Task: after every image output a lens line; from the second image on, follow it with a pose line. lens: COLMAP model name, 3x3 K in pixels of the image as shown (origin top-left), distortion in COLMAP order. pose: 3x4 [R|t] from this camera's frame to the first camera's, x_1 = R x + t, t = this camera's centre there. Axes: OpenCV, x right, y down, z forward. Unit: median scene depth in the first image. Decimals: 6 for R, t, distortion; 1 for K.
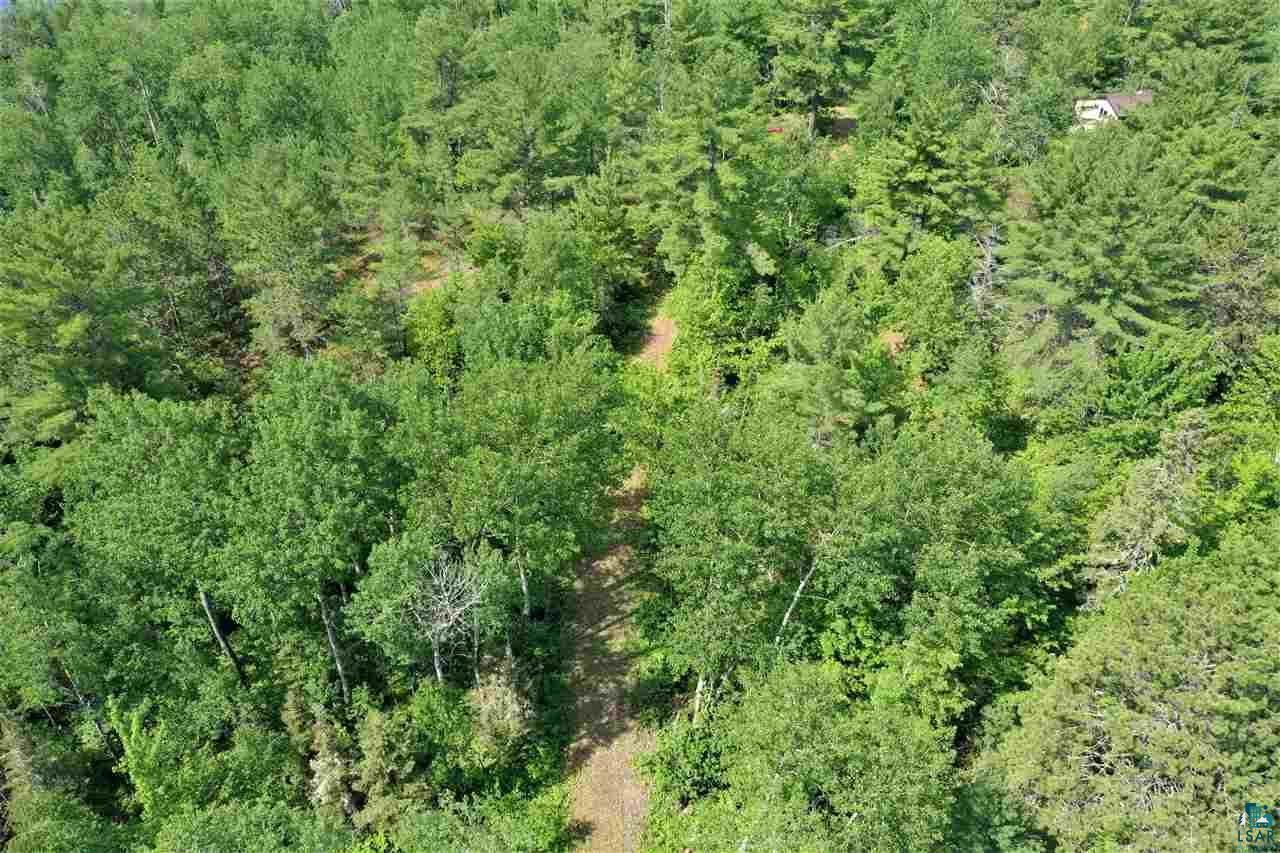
lens RADIAL K [[1042.5, 0, 640.7], [0, 1042.5, 426.6], [0, 0, 1]] dist [-0.001332, -0.001112]
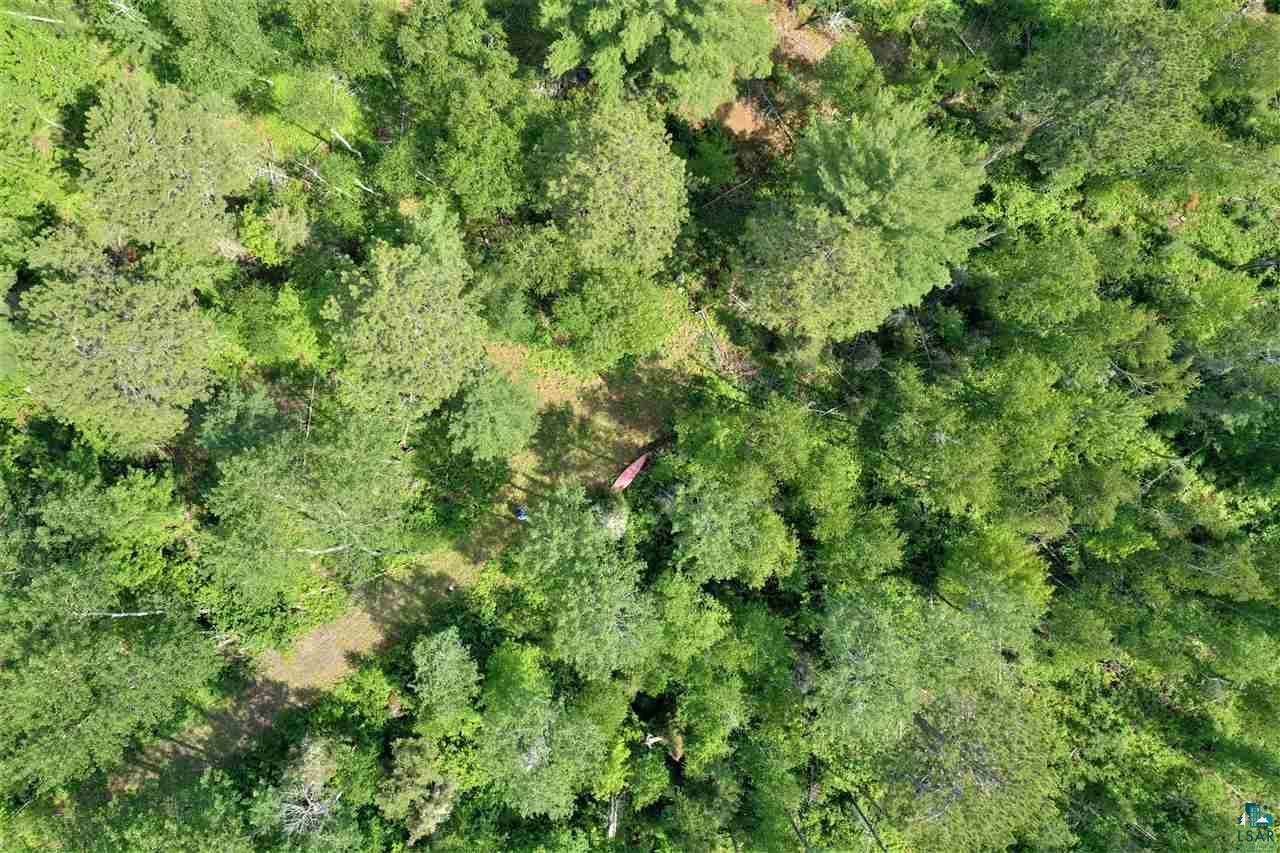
lens RADIAL K [[1042.5, 0, 639.5], [0, 1042.5, 426.7], [0, 0, 1]] dist [-0.001332, -0.001112]
pose [[-0.552203, -0.833656, -0.009522, 0.004935], [0.519881, -0.353246, 0.777780, -0.384772], [-0.651764, 0.424541, 0.628465, -0.281903]]
